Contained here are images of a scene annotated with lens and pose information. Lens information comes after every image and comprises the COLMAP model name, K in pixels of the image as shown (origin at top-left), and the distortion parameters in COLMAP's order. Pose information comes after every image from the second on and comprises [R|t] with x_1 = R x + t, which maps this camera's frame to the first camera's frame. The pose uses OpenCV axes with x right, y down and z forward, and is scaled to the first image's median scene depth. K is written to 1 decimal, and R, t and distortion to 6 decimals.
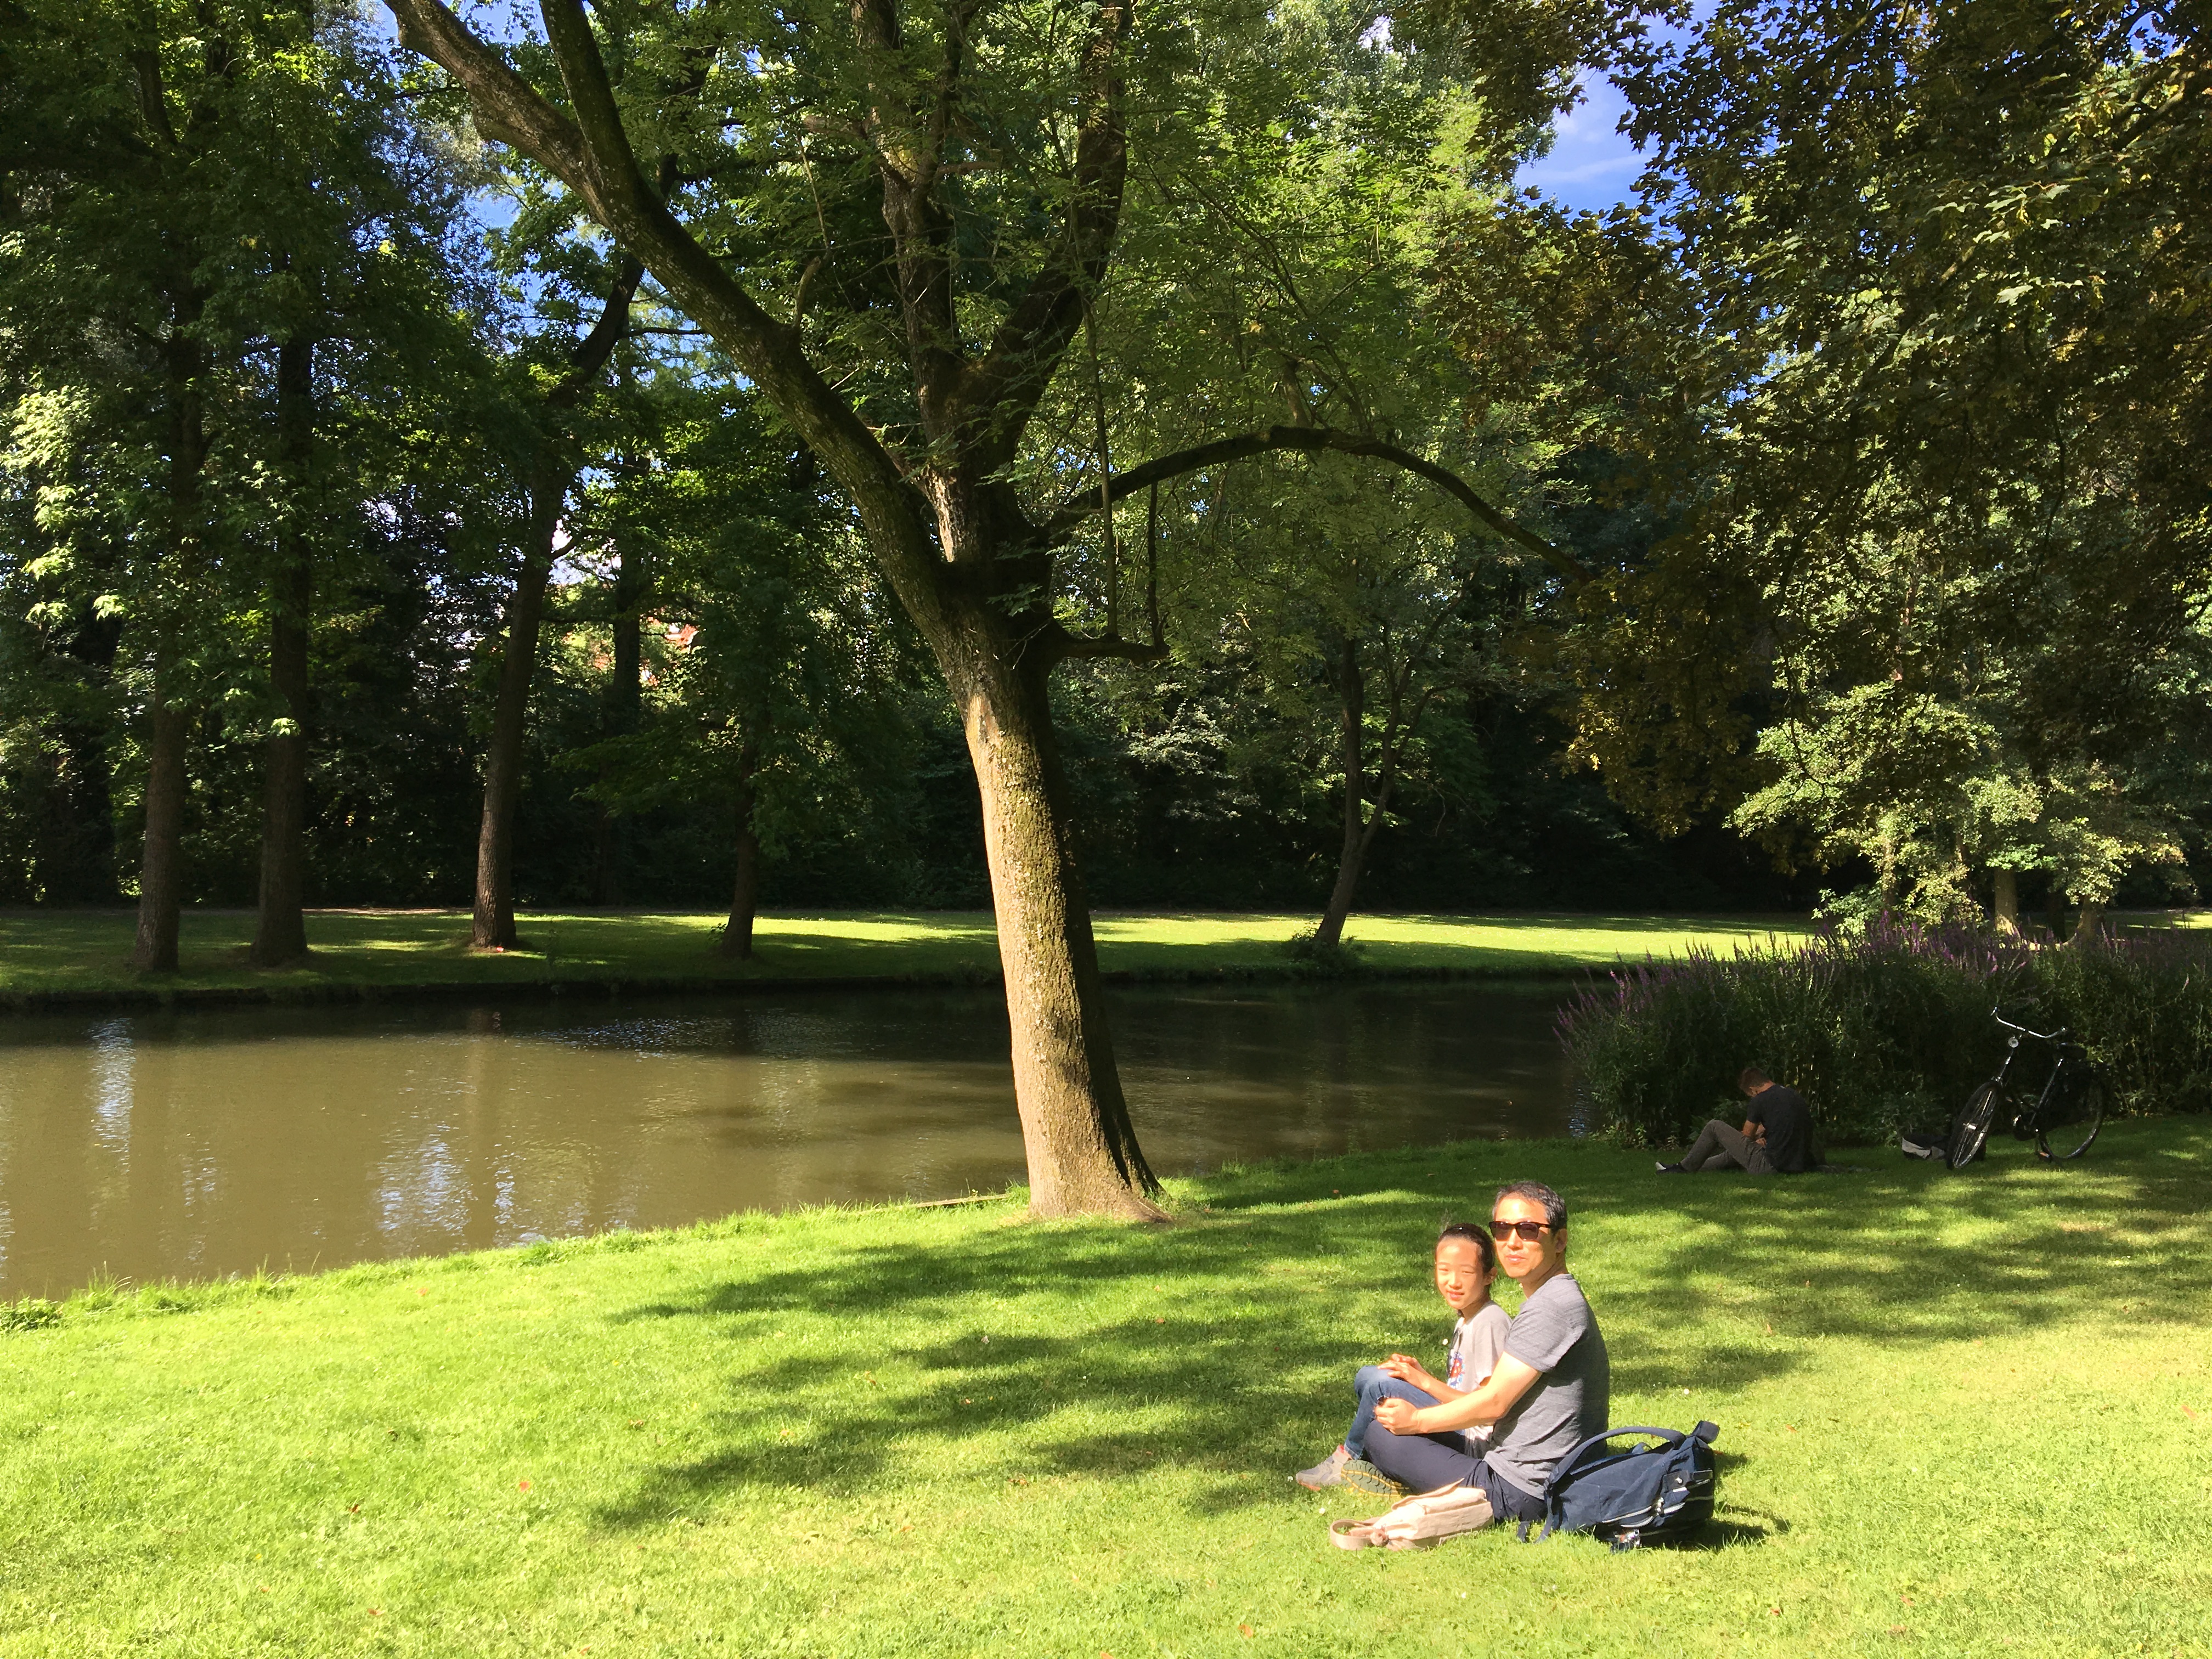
lens RADIAL K [[1844.6, 0, 1106.0], [0, 1844.6, 829.5], [0, 0, 1]] dist [0.089321, -0.137558]
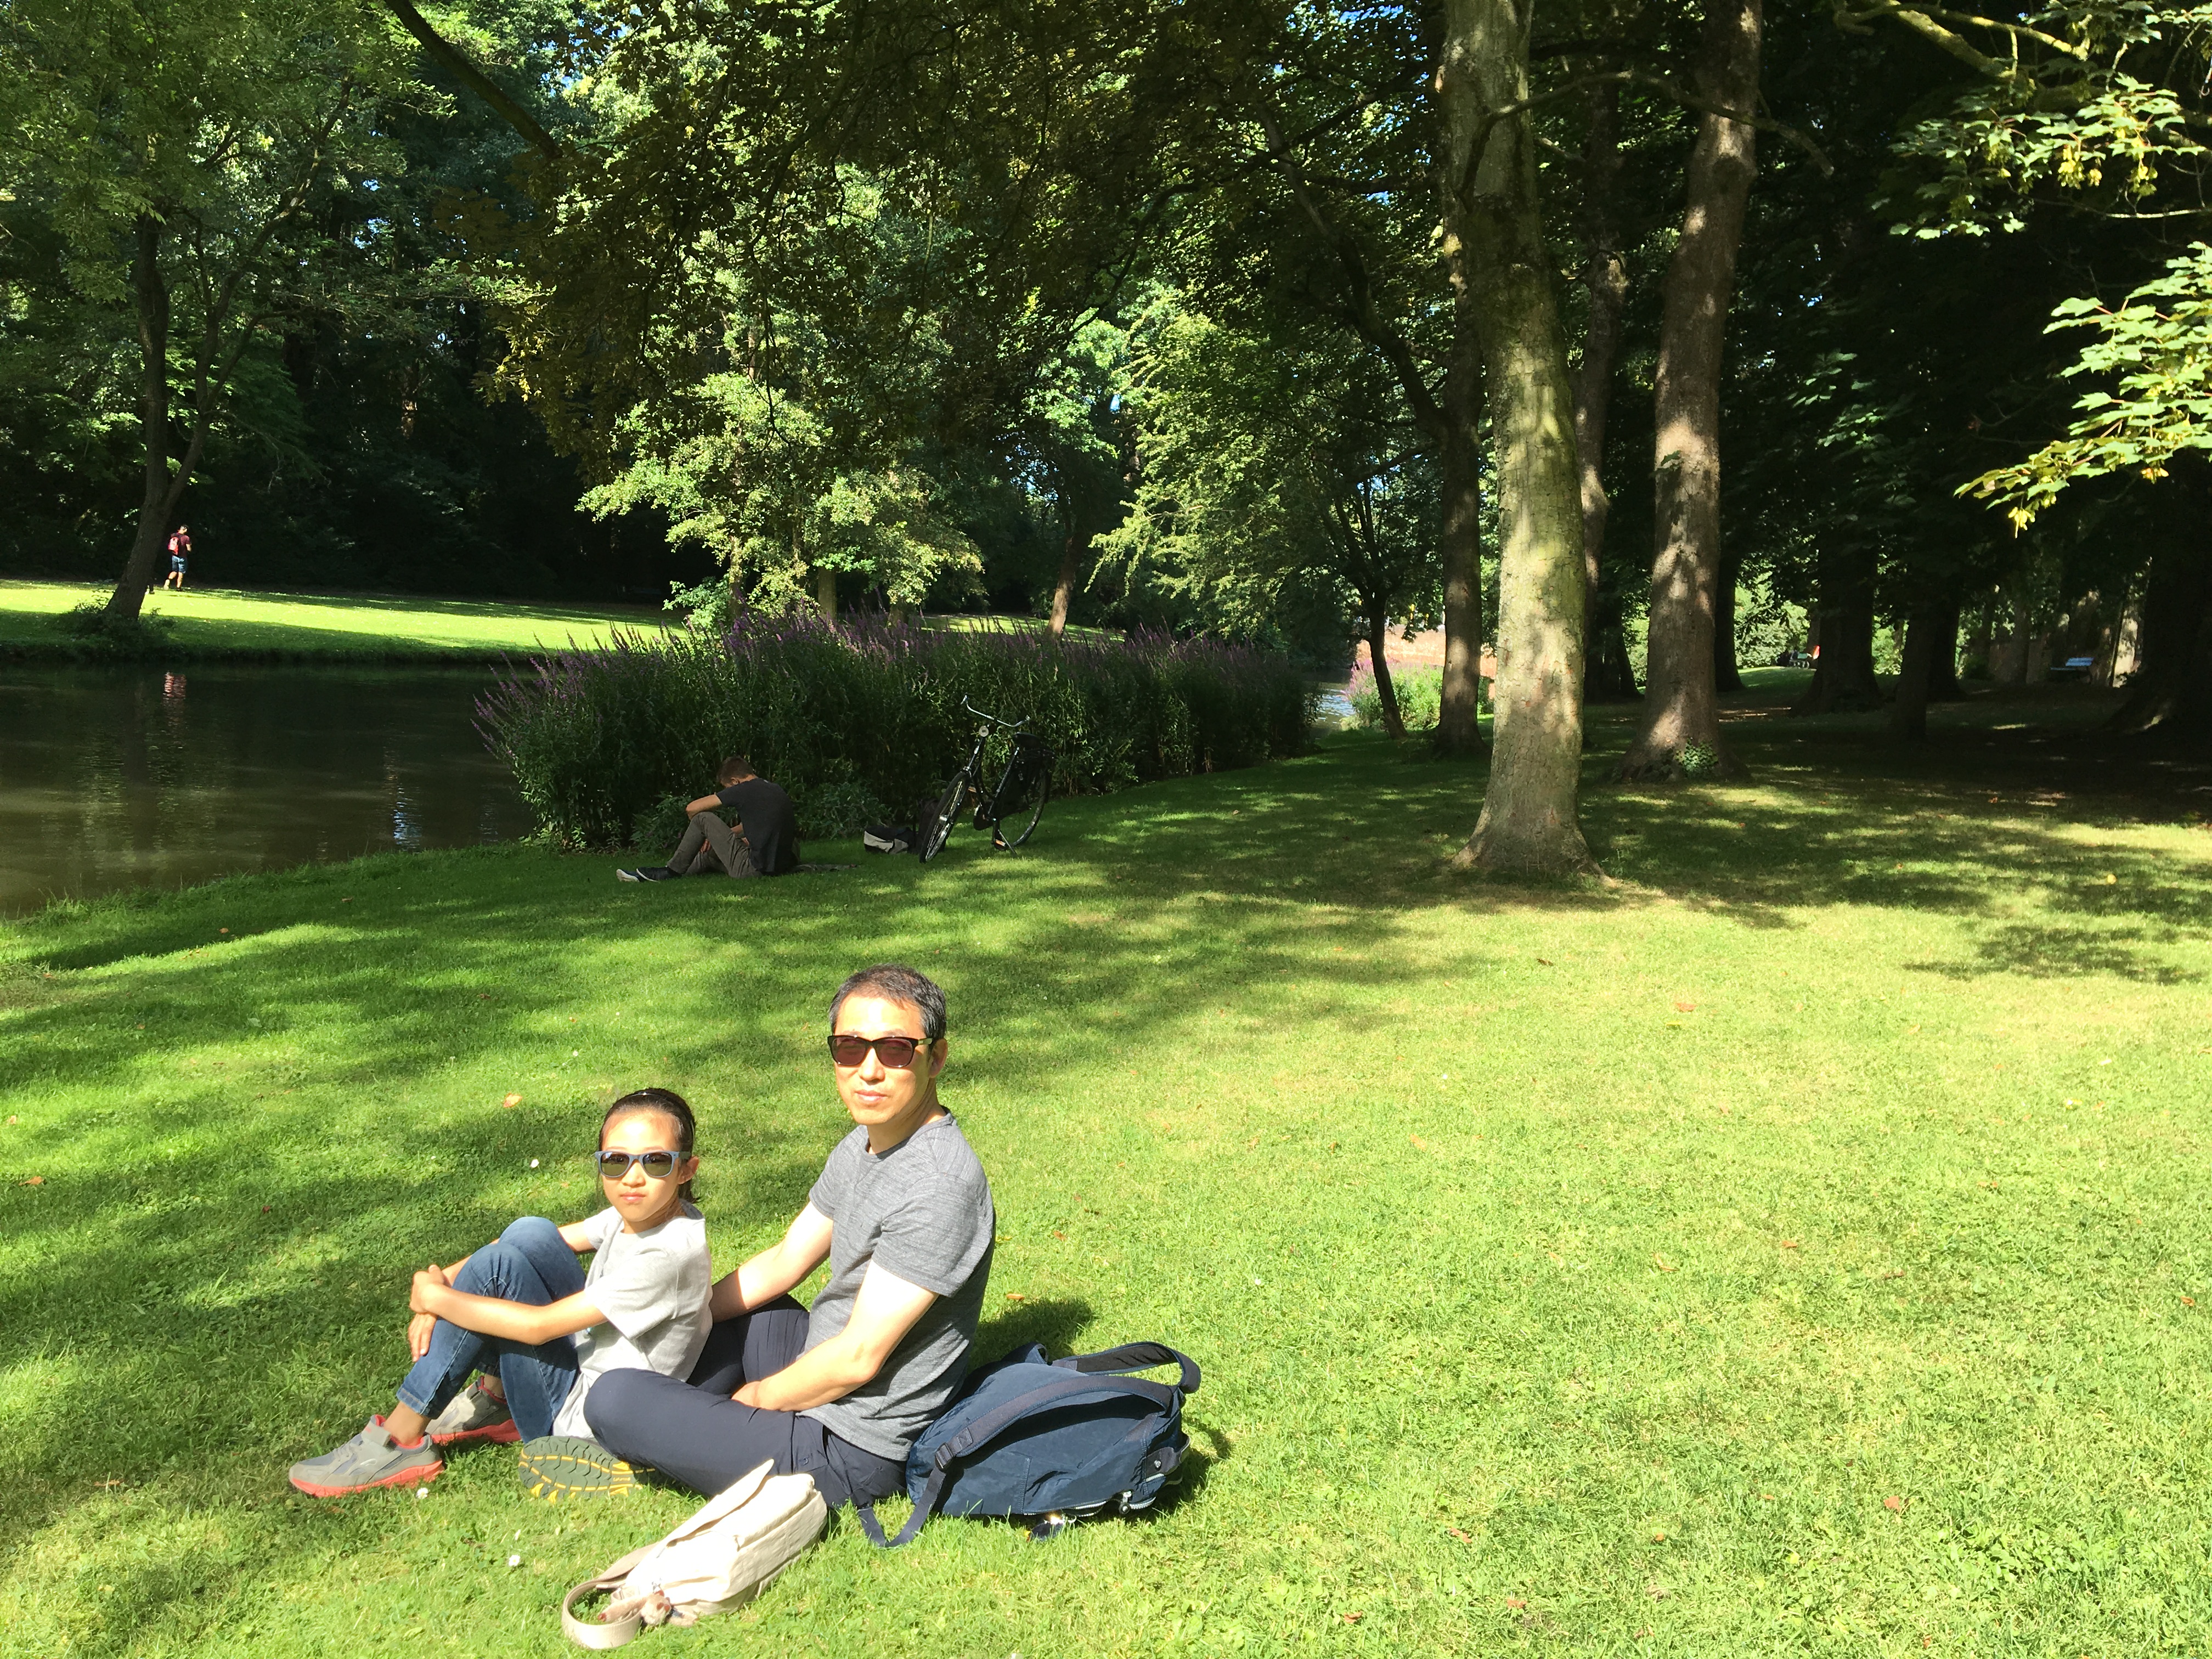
lens RADIAL K [[1852.0, 0, 1106.0], [0, 1852.0, 829.5], [0, 0, 1]] dist [0.091098, -0.146730]
pose [[0.817128, -0.033523, 0.575481, -0.025027], [-0.061854, 0.987445, 0.145348, 0.022670], [-0.573128, -0.154364, 0.804796, 0.203998]]
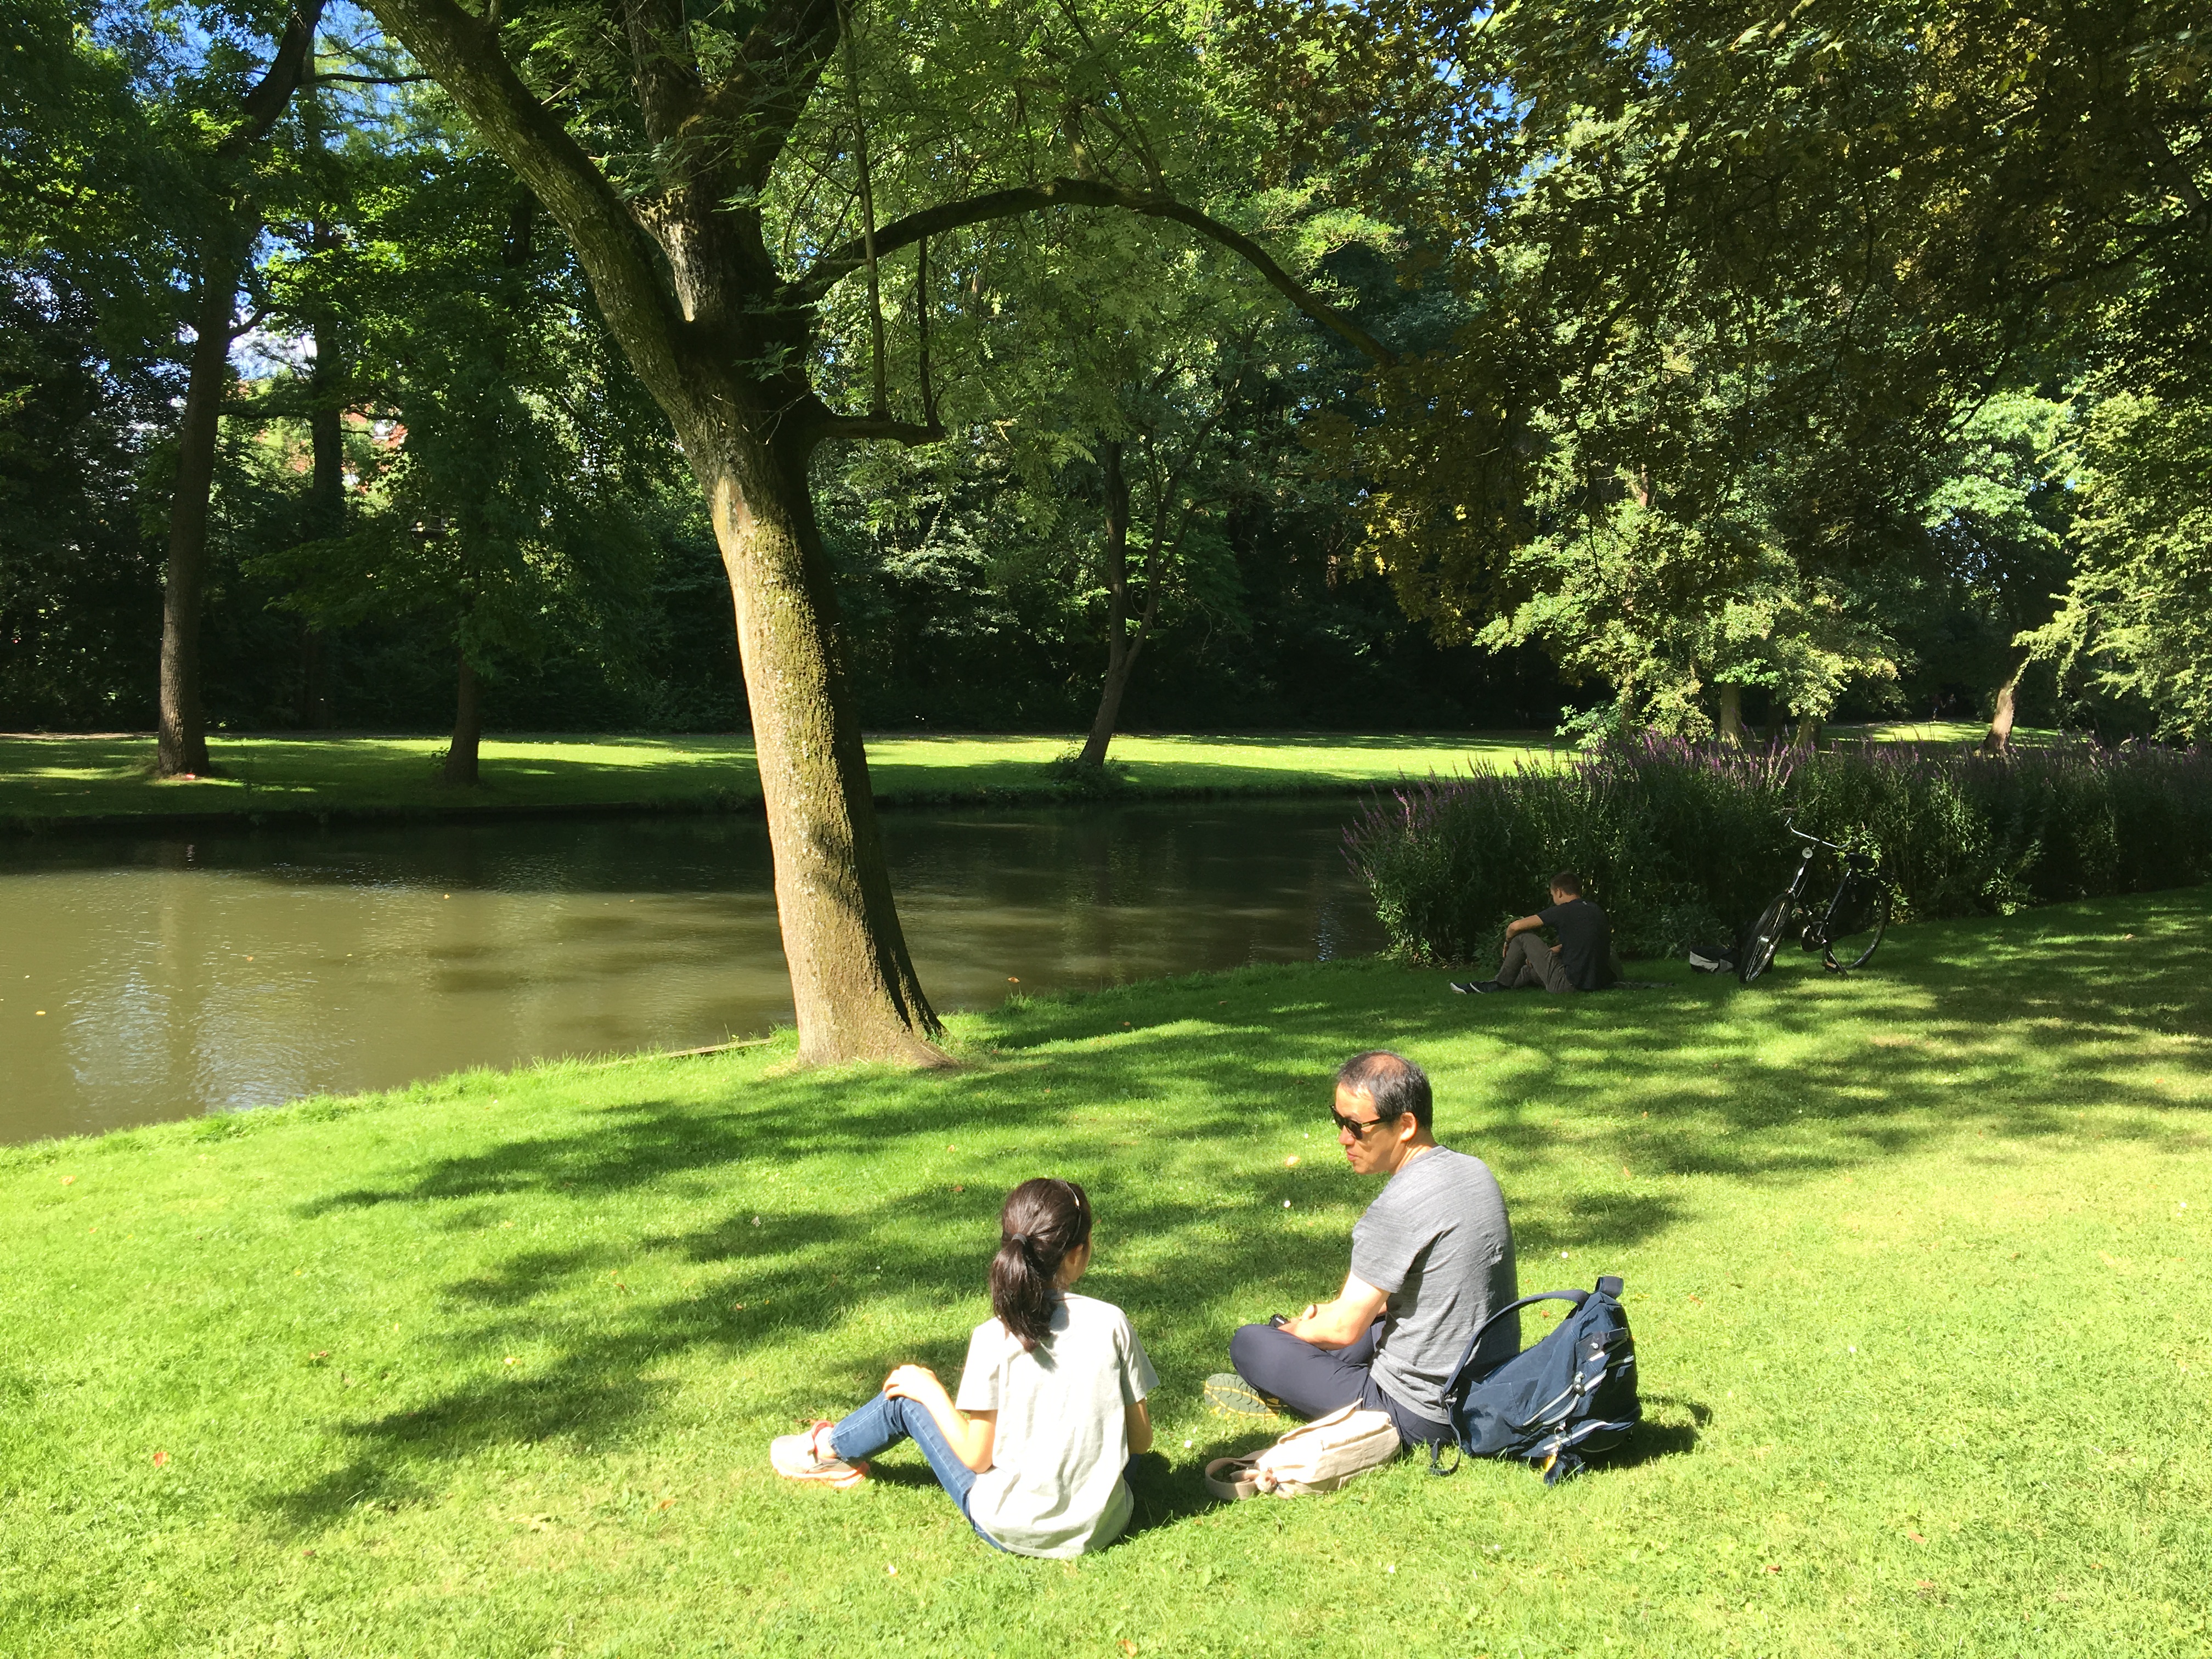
lens RADIAL K [[1844.6, 0, 1106.0], [0, 1844.6, 829.5], [0, 0, 1]] dist [0.089321, -0.137558]
pose [[0.991119, -0.014242, 0.132216, -0.010185], [0.001511, 0.995390, 0.095899, 0.008551], [-0.132972, -0.094847, 0.986571, 0.097803]]
